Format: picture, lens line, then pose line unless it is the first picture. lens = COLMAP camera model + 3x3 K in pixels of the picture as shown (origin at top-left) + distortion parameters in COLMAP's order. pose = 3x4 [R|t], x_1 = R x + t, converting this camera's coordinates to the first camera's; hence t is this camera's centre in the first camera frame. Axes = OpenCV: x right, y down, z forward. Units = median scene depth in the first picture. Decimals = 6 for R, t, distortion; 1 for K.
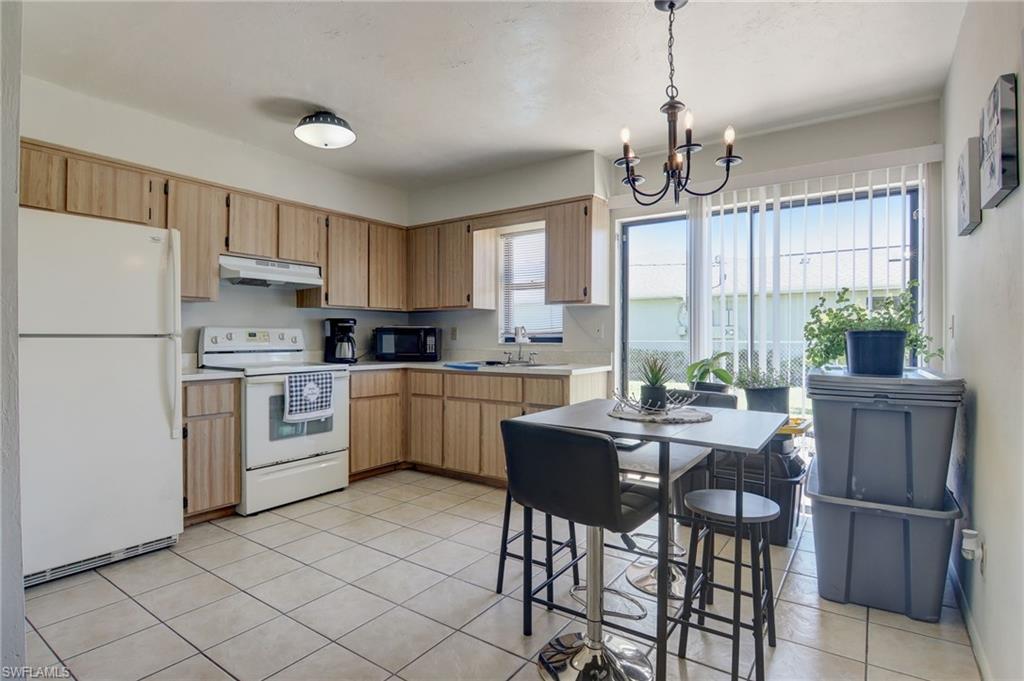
lens RADIAL K [[519.5, 0, 509.7], [0, 519.5, 339.3], [0, 0, 1]] dist [-0.008901, -0.010143]
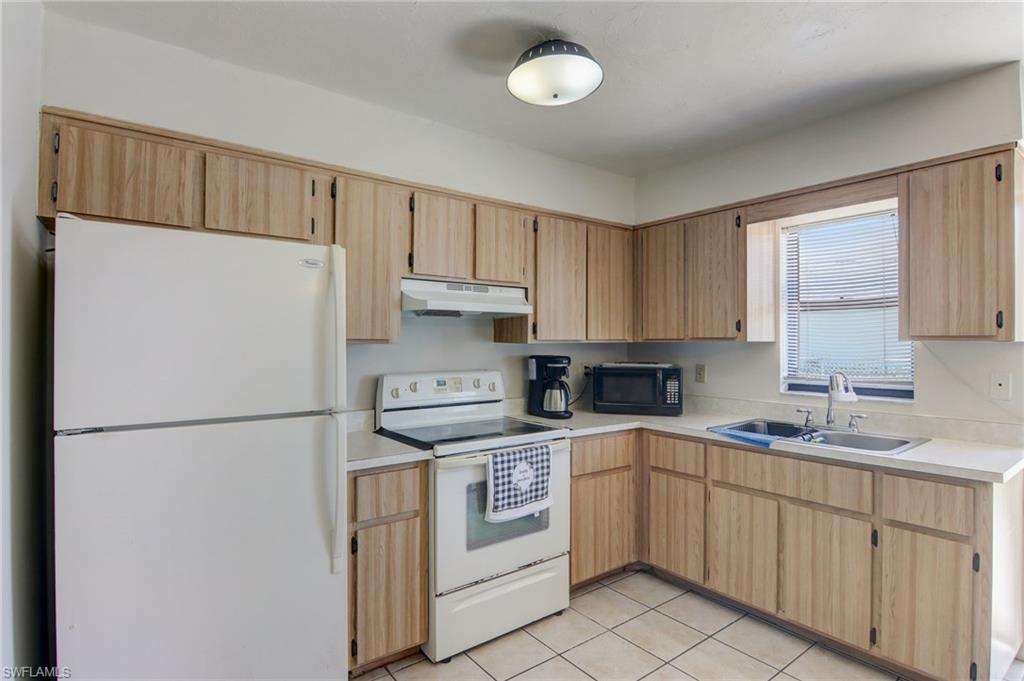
lens RADIAL K [[519.5, 0, 506.9], [0, 519.5, 338.7], [0, 0, 1]] dist [-0.008901, -0.010143]
pose [[0.950707, -0.002349, -0.310081, -0.178952], [-0.000895, 0.999946, -0.010320, -0.065261], [0.310089, 0.010089, 0.950654, 0.325889]]
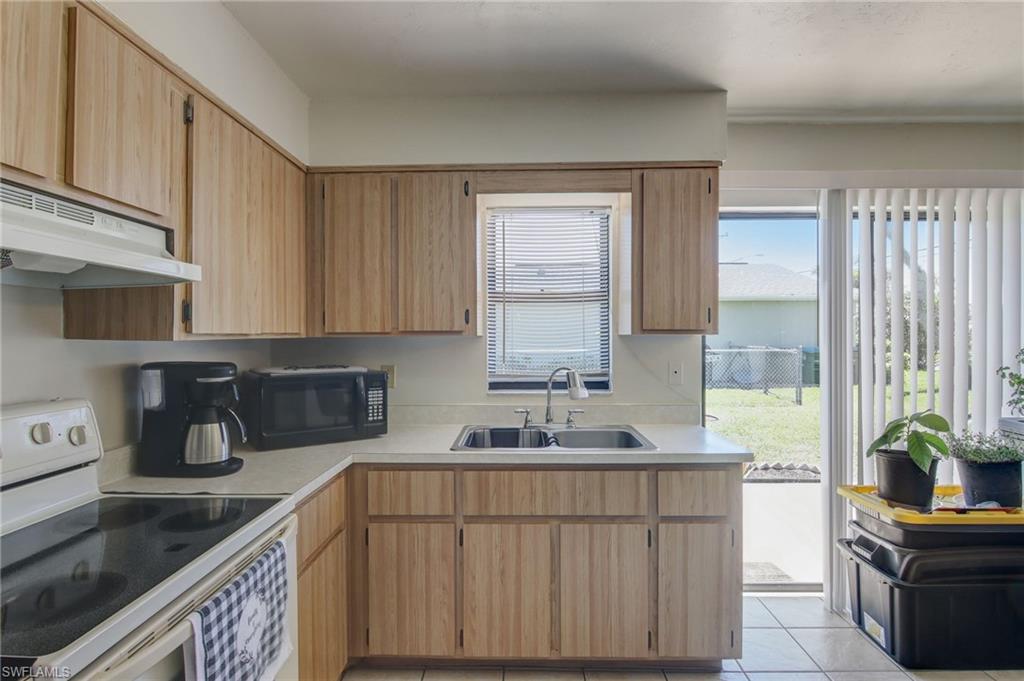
lens RADIAL K [[519.5, 0, 505.9], [0, 519.5, 338.4], [0, 0, 1]] dist [-0.008901, -0.010143]
pose [[0.835131, -0.006982, 0.550008, -0.394502], [0.007200, 0.999973, 0.001761, -0.066744], [-0.550005, 0.002490, 0.835158, 0.609945]]
